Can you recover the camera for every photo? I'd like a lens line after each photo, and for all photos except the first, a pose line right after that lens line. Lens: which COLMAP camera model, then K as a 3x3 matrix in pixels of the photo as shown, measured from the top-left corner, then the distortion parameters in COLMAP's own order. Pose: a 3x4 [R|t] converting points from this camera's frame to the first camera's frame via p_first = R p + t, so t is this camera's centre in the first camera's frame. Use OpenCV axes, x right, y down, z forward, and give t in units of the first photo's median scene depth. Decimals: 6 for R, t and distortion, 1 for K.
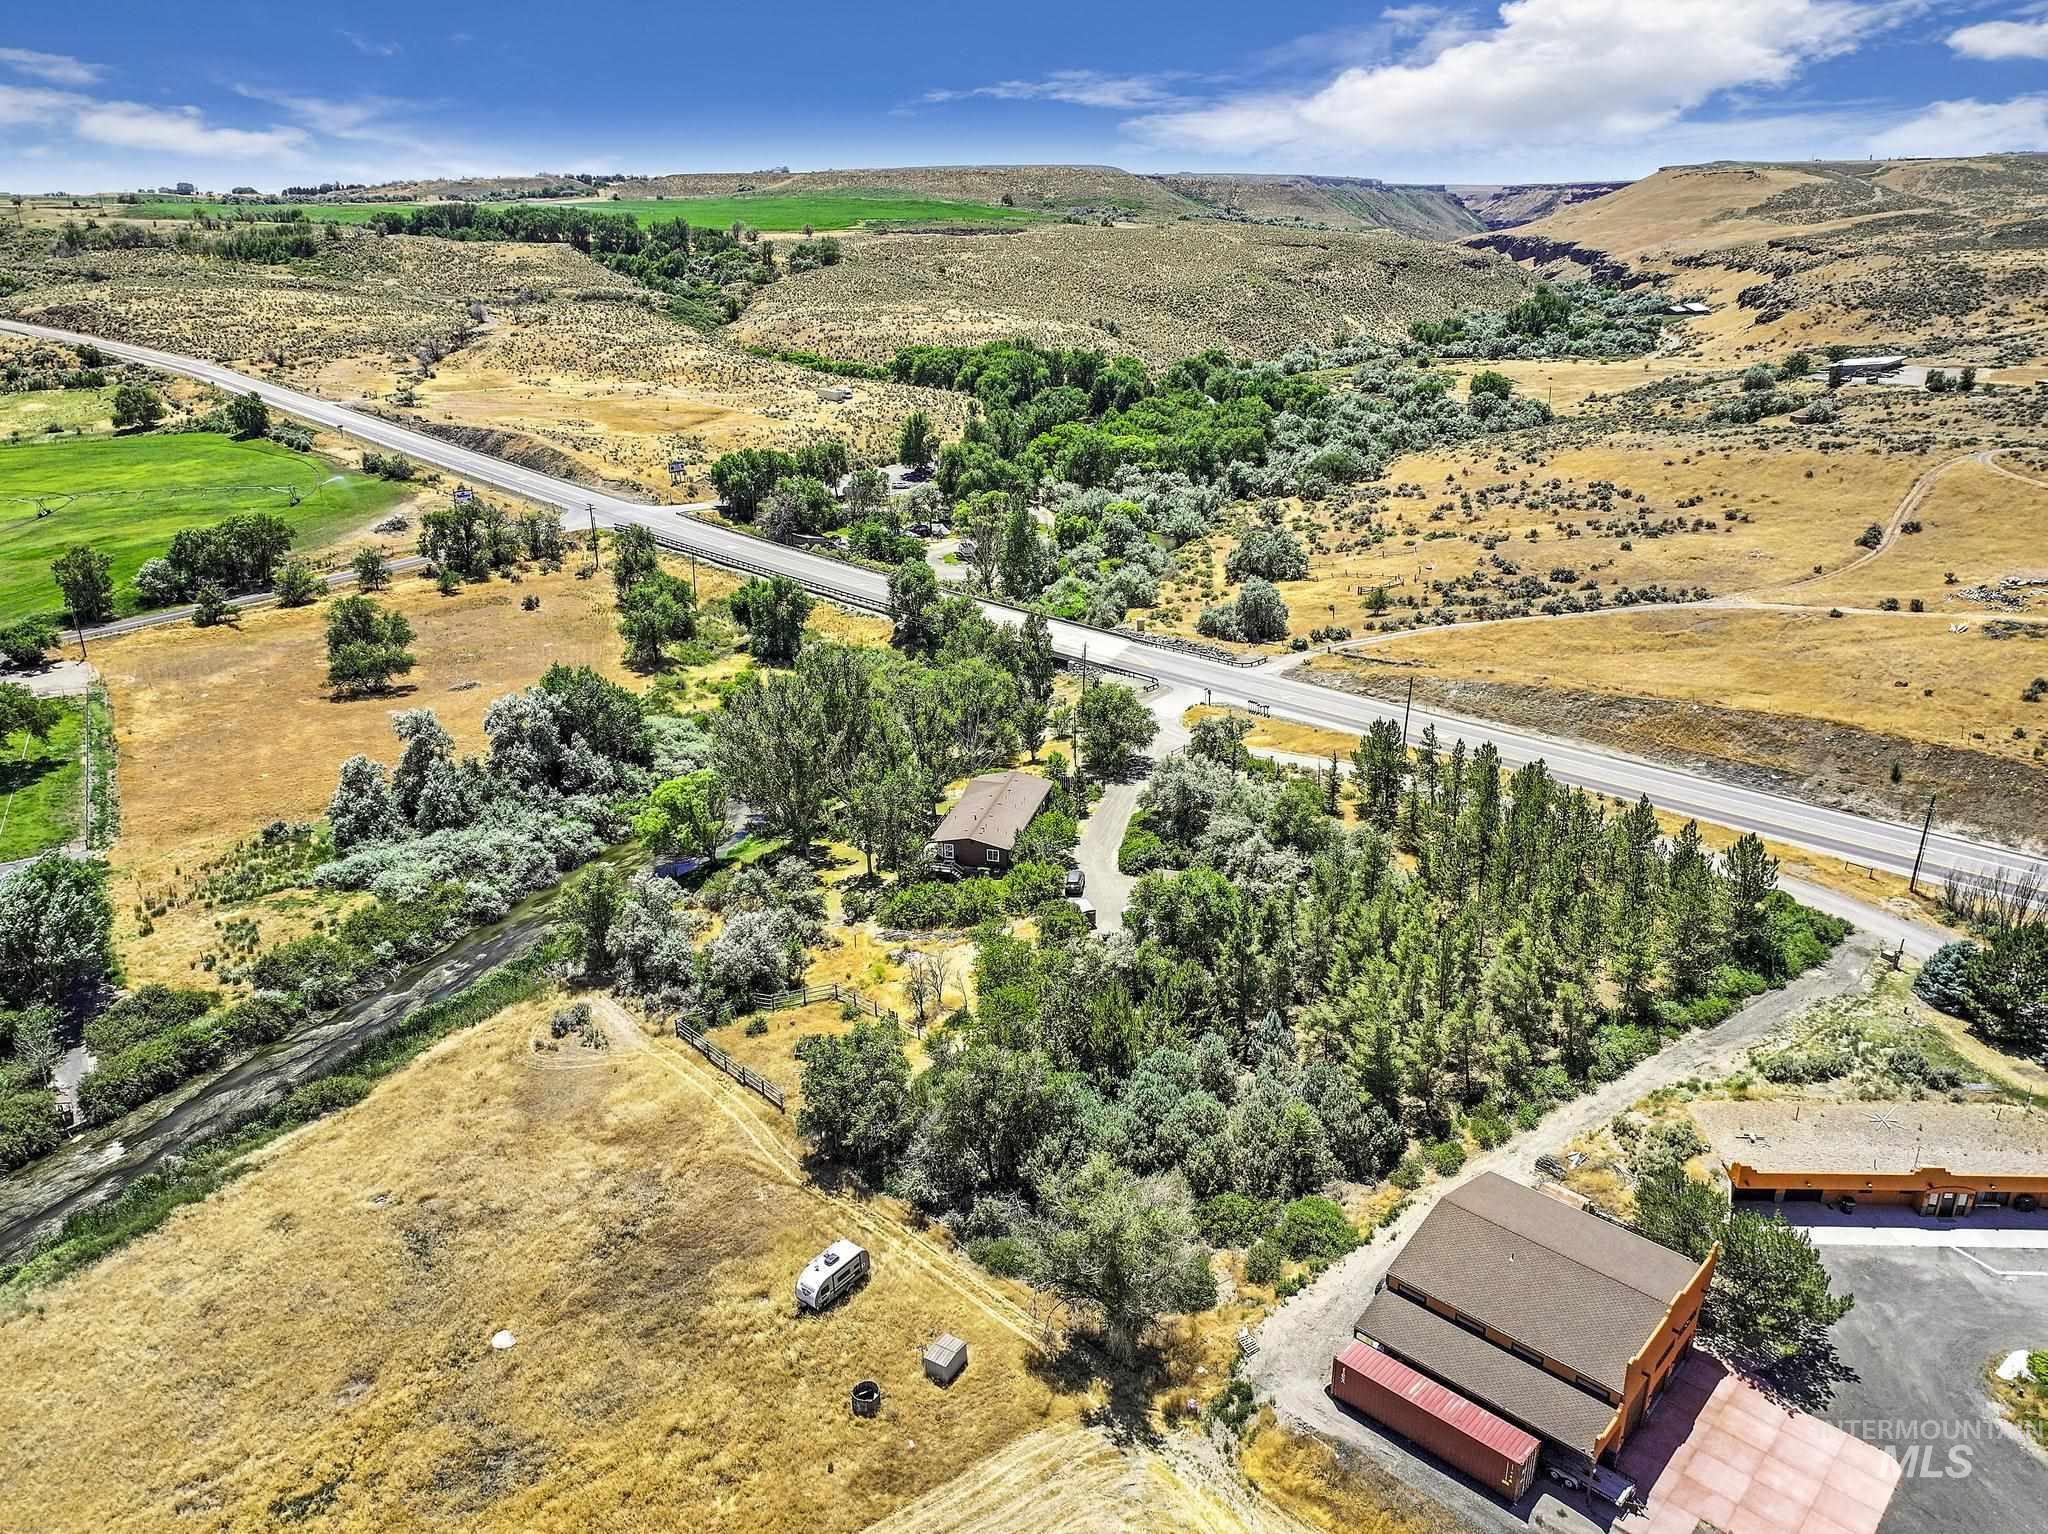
lens RADIAL K [[1444.0, 0, 1054.0], [0, 1444.0, 752.5], [0, 0, 1]] dist [-0.003220, 0.021909]
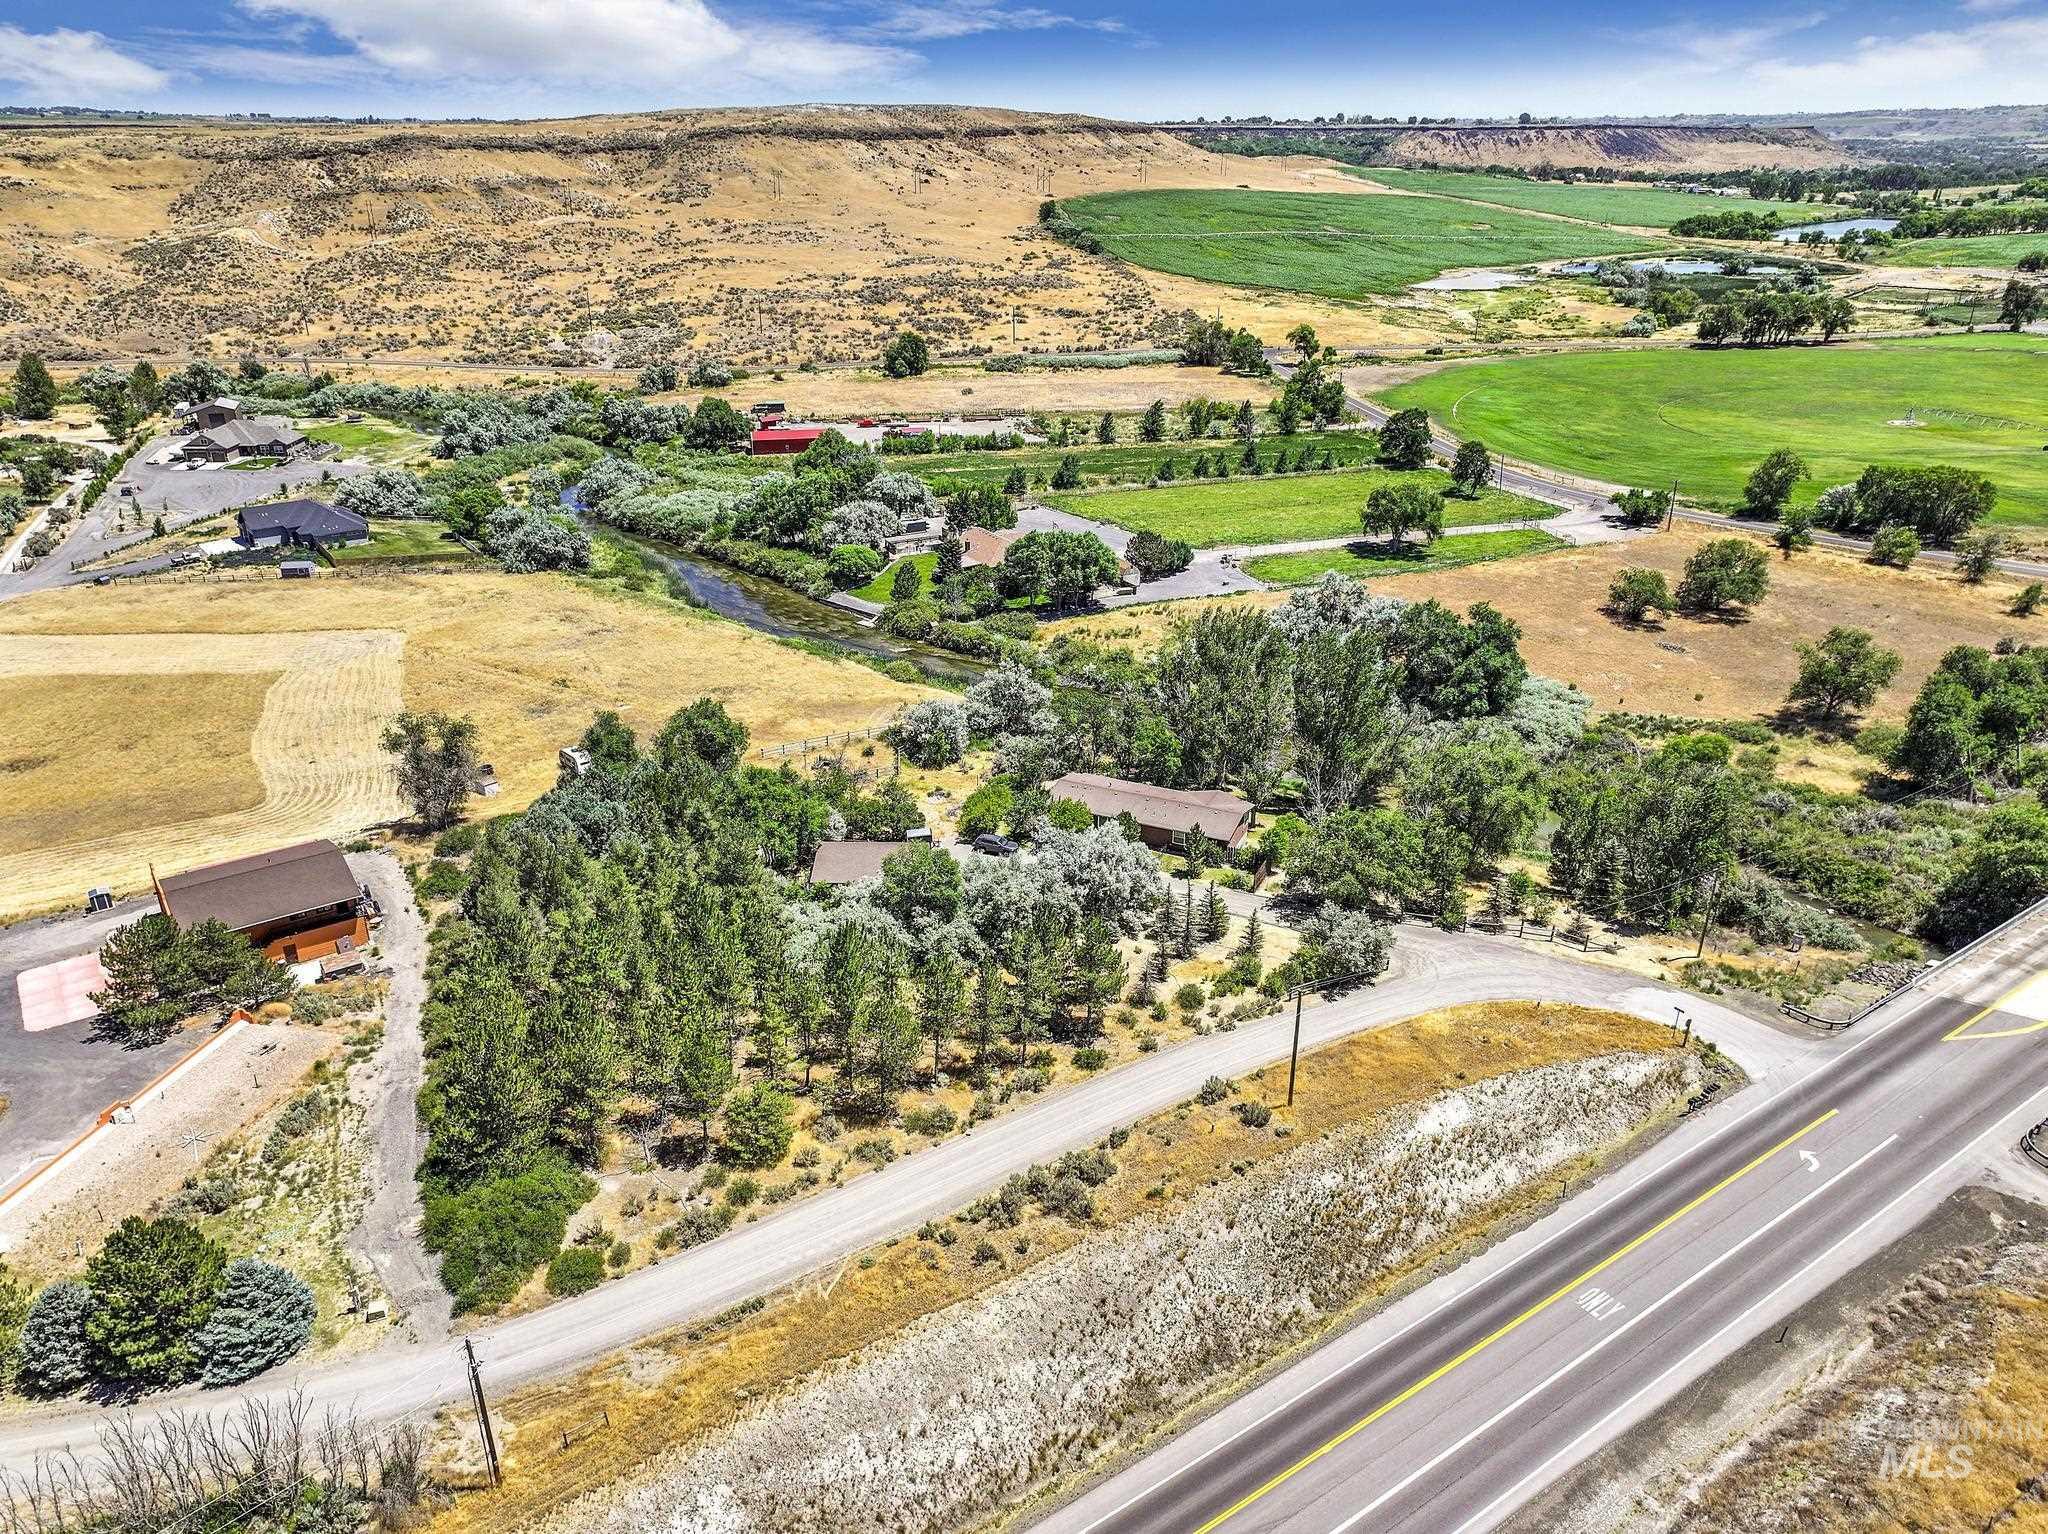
lens RADIAL K [[1444.0, 0, 1031.8], [0, 1444.0, 786.0], [0, 0, 1]] dist [-0.003220, 0.021909]
pose [[-0.202582, 0.406000, -0.891137, 0.517813], [-0.338336, 0.824948, 0.452758, -0.237046], [0.918961, 0.393225, -0.029755, 0.615091]]
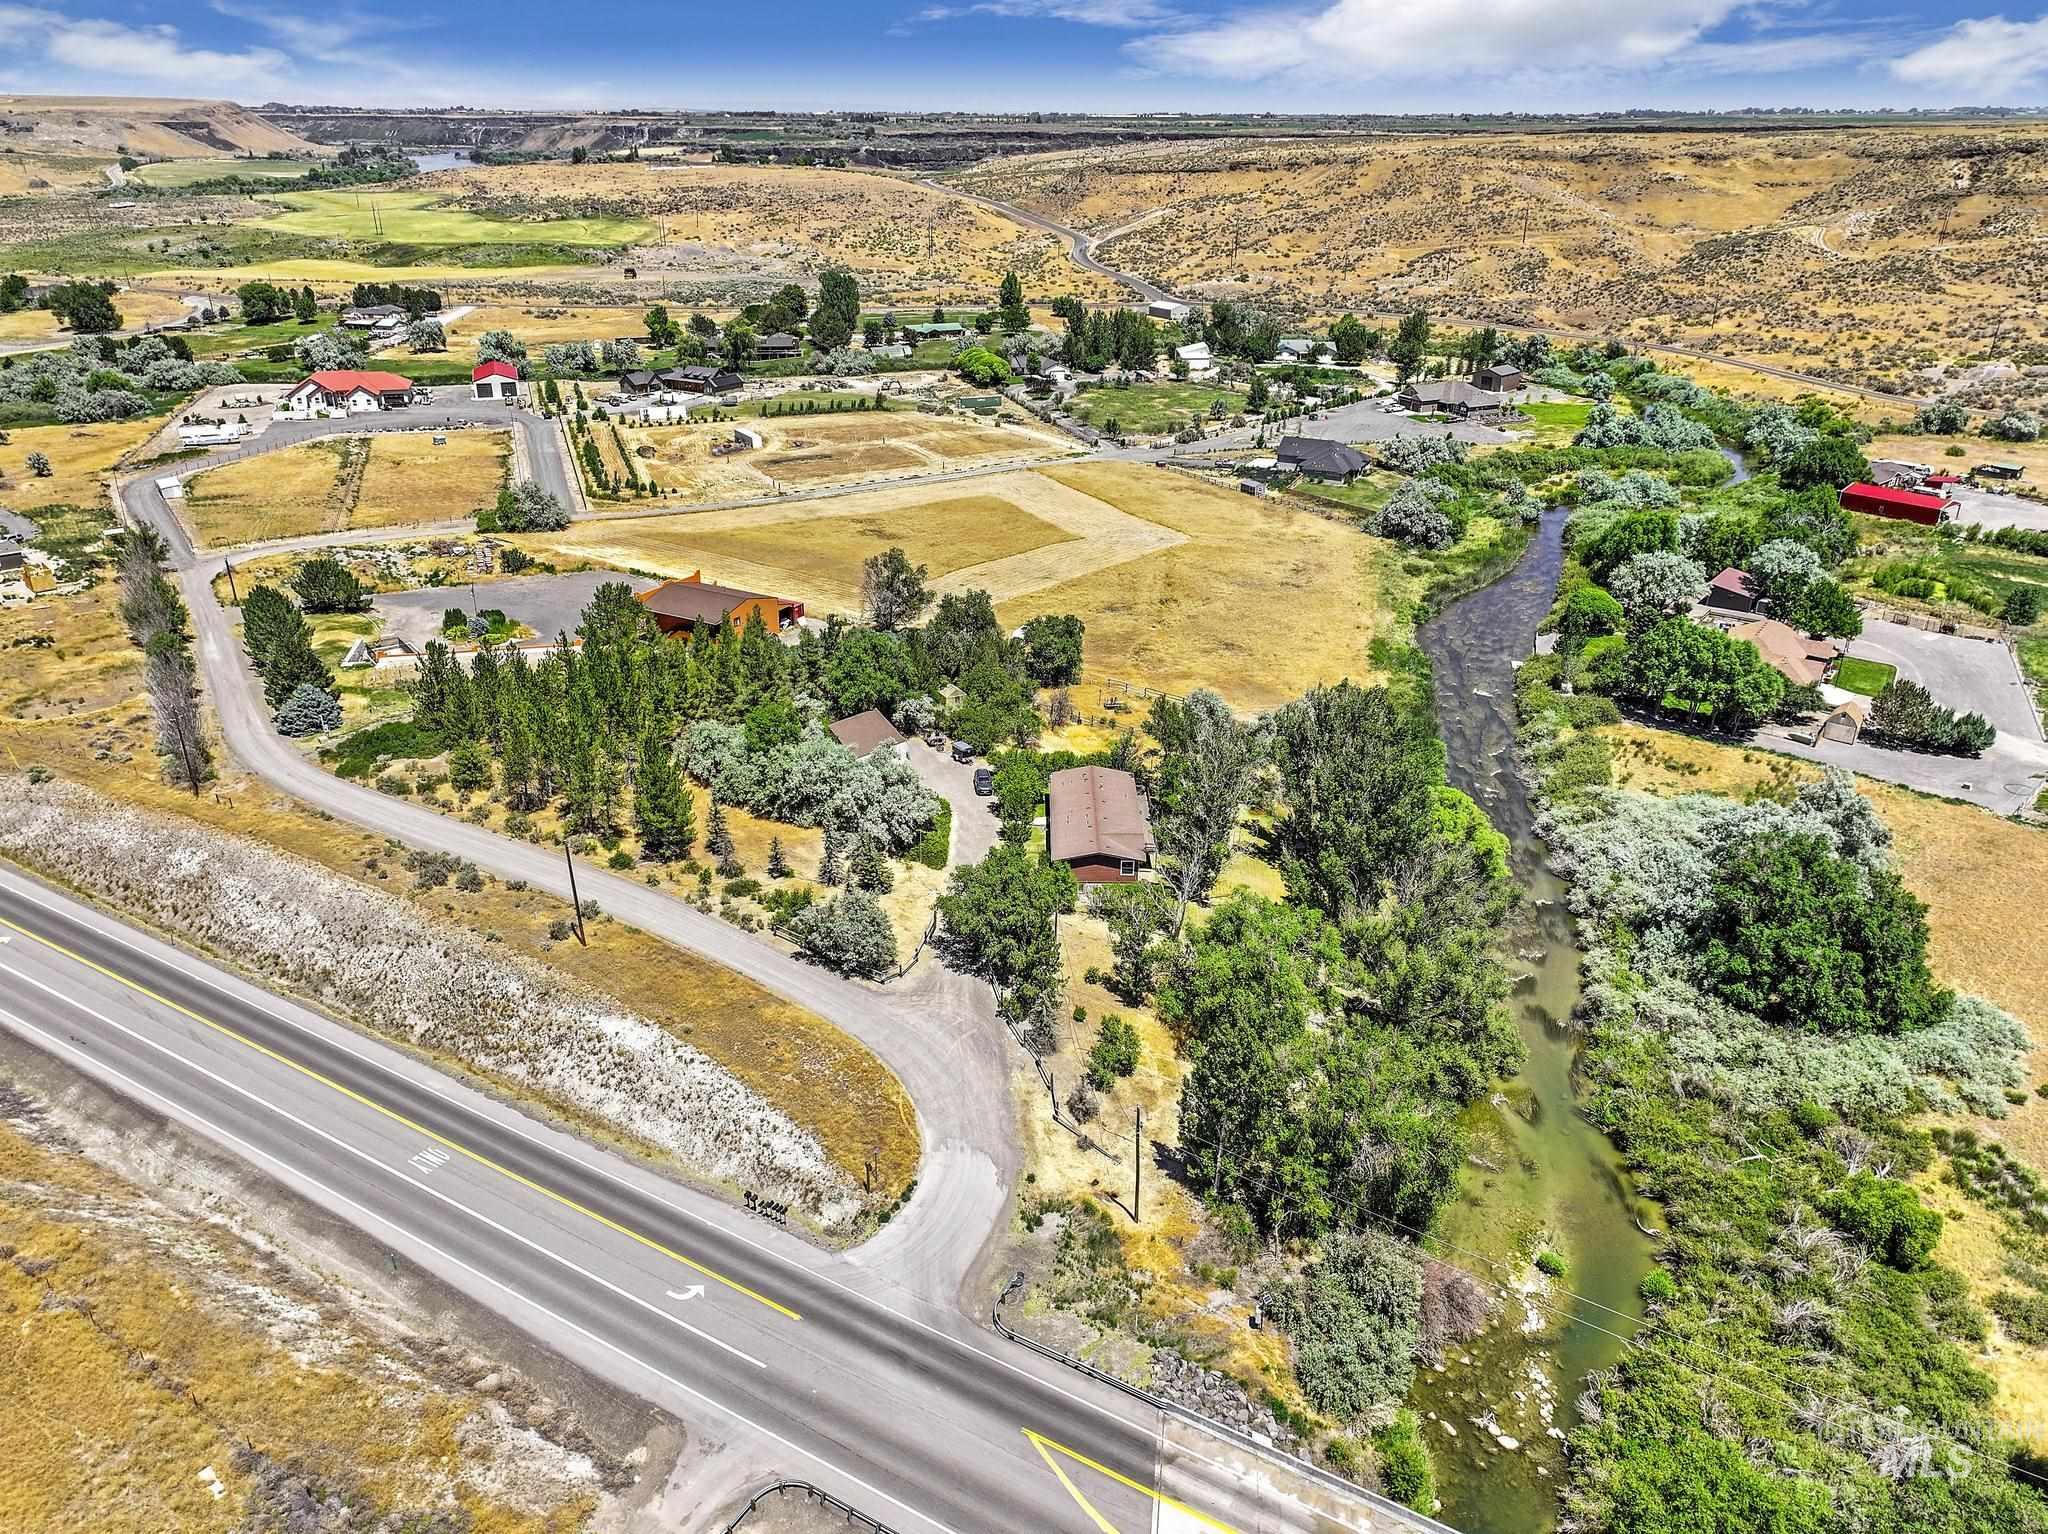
lens RADIAL K [[1444.0, 0, 1018.9], [0, 1444.0, 777.0], [0, 0, 1]] dist [-0.003220, 0.021909]
pose [[-0.976782, 0.085007, -0.196649, 0.120266], [-0.077556, 0.715342, 0.694457, -0.392224], [0.199705, 0.693584, -0.692141, 1.034971]]
